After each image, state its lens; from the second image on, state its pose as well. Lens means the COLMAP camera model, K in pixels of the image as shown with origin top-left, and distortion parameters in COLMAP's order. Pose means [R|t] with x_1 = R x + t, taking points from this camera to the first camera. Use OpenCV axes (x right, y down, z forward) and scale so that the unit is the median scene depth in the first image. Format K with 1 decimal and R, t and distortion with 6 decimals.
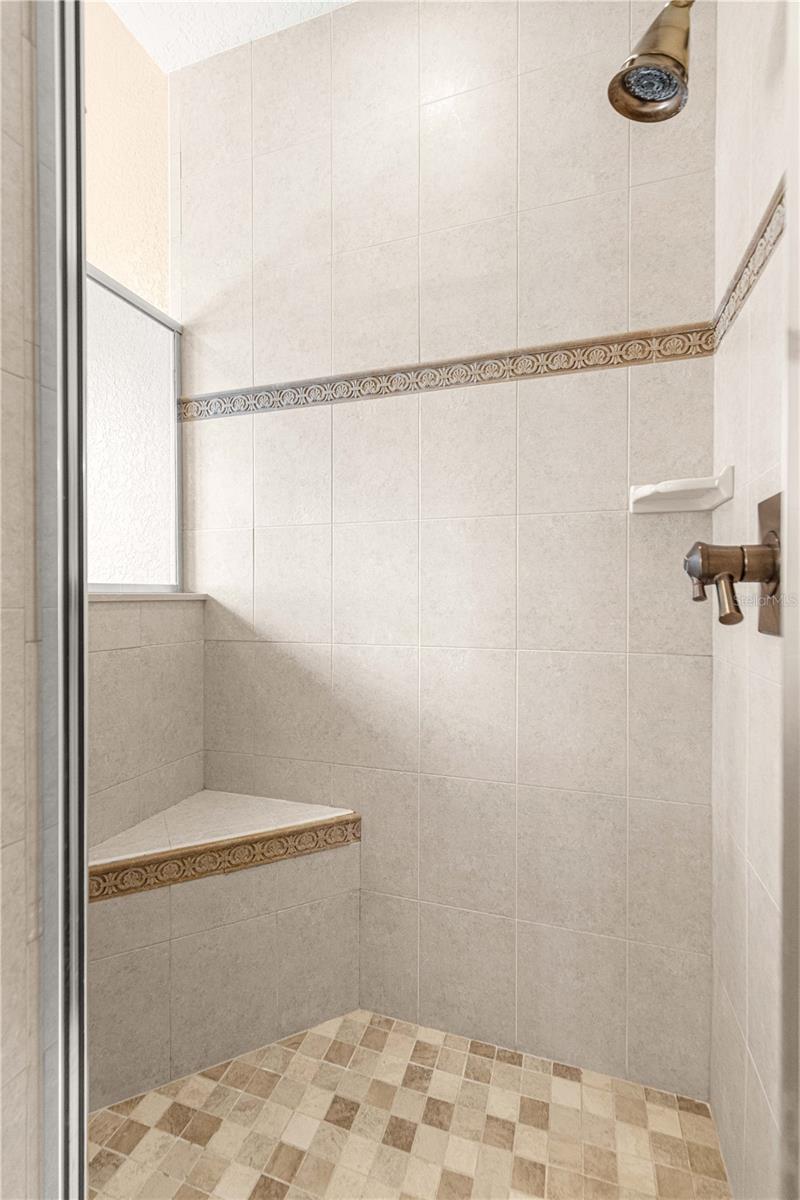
lens RADIAL K [[541.4, 0, 400.0], [0, 541.4, 600.0], [0, 0, 1]] dist [0.003373, 0.000389]
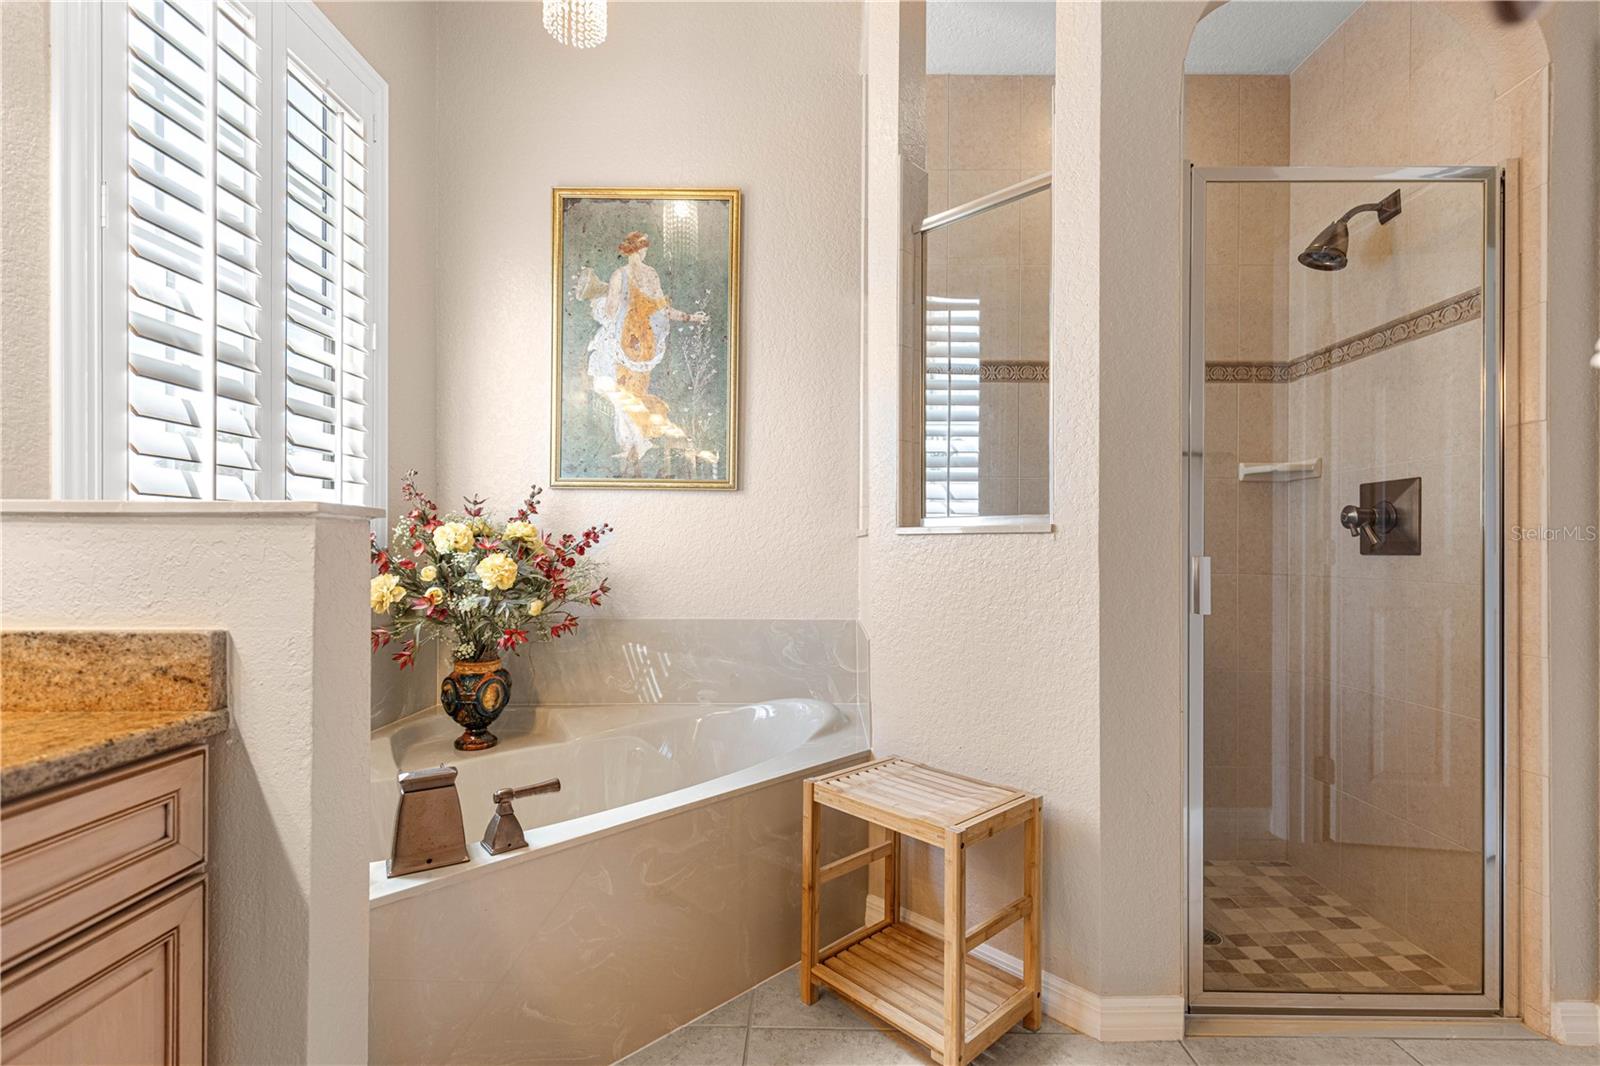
lens RADIAL K [[721.8, 0, 810.5], [0, 721.8, 539.4], [0, 0, 1]] dist [0.003373, 0.000389]
pose [[0.948899, 0.006615, 0.315511, -1.317269], [-0.003836, 0.999948, -0.009429, 0.024436], [-0.315557, 0.007737, 0.948875, -0.516124]]
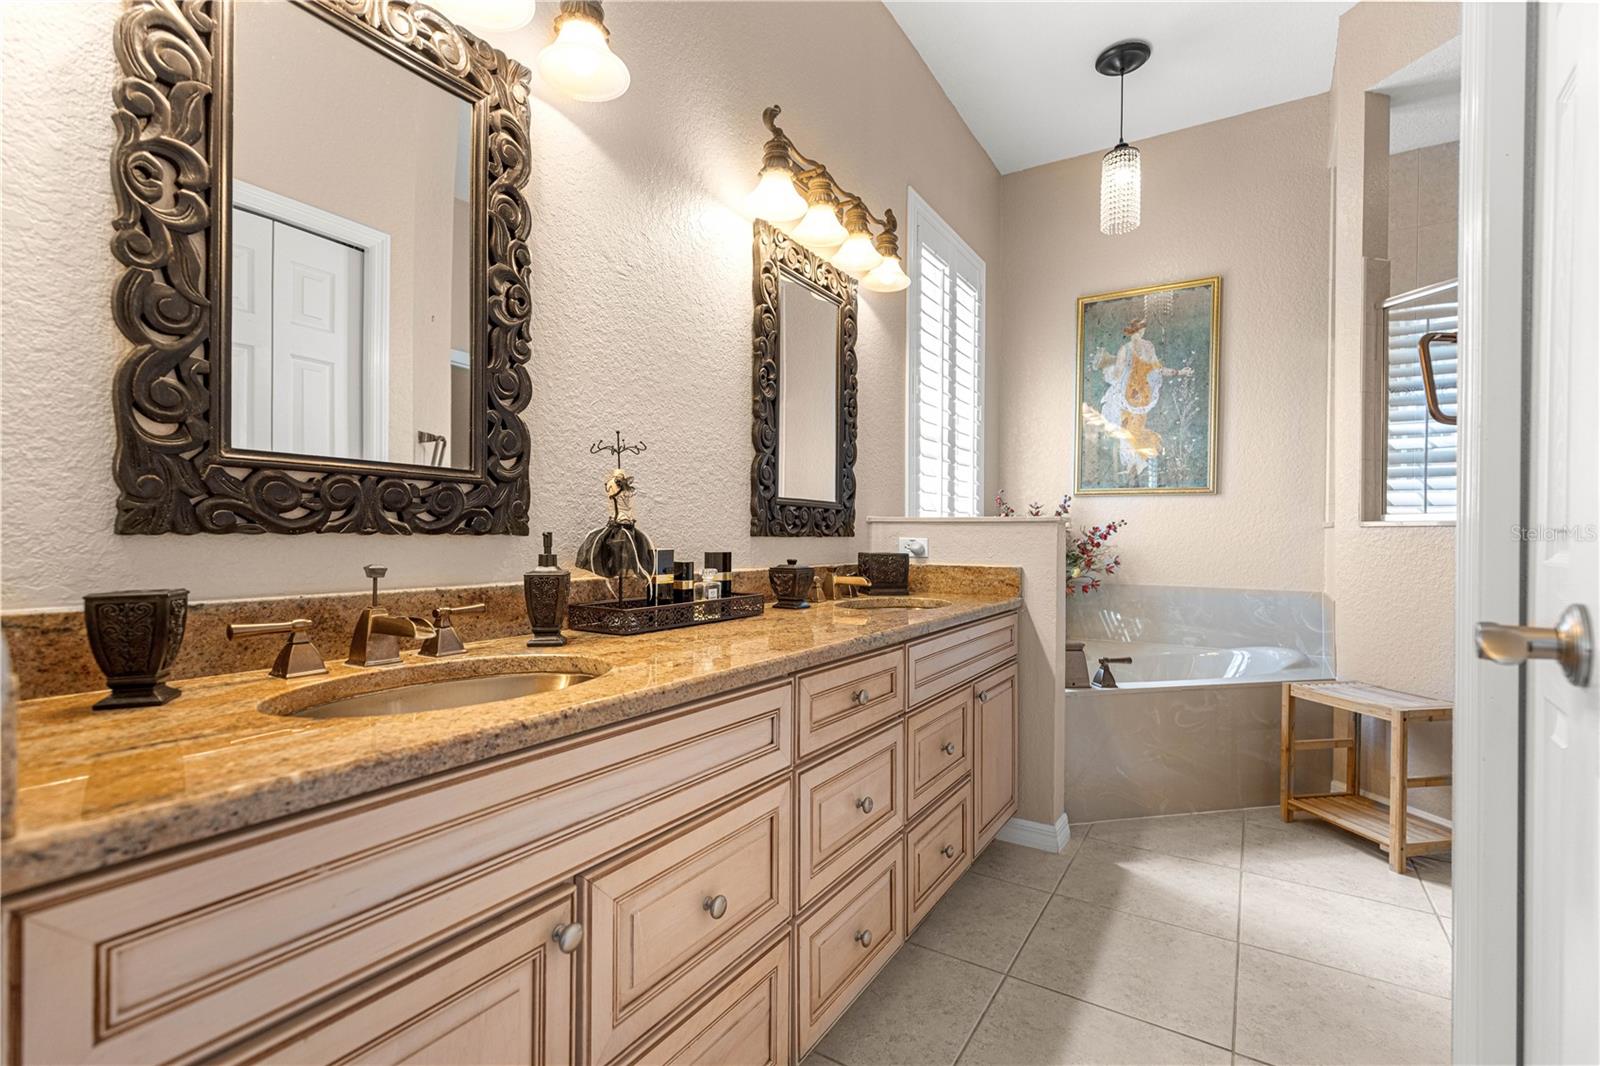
lens RADIAL K [[750.3, 0, 777.2], [0, 750.3, 537.0], [0, 0, 1]] dist [0.001135, -0.000355]
pose [[0.971805, 0.006760, -0.235688, -1.790521], [-0.005438, 0.999966, 0.006259, 0.025144], [0.235723, -0.004801, 0.971809, -1.636669]]
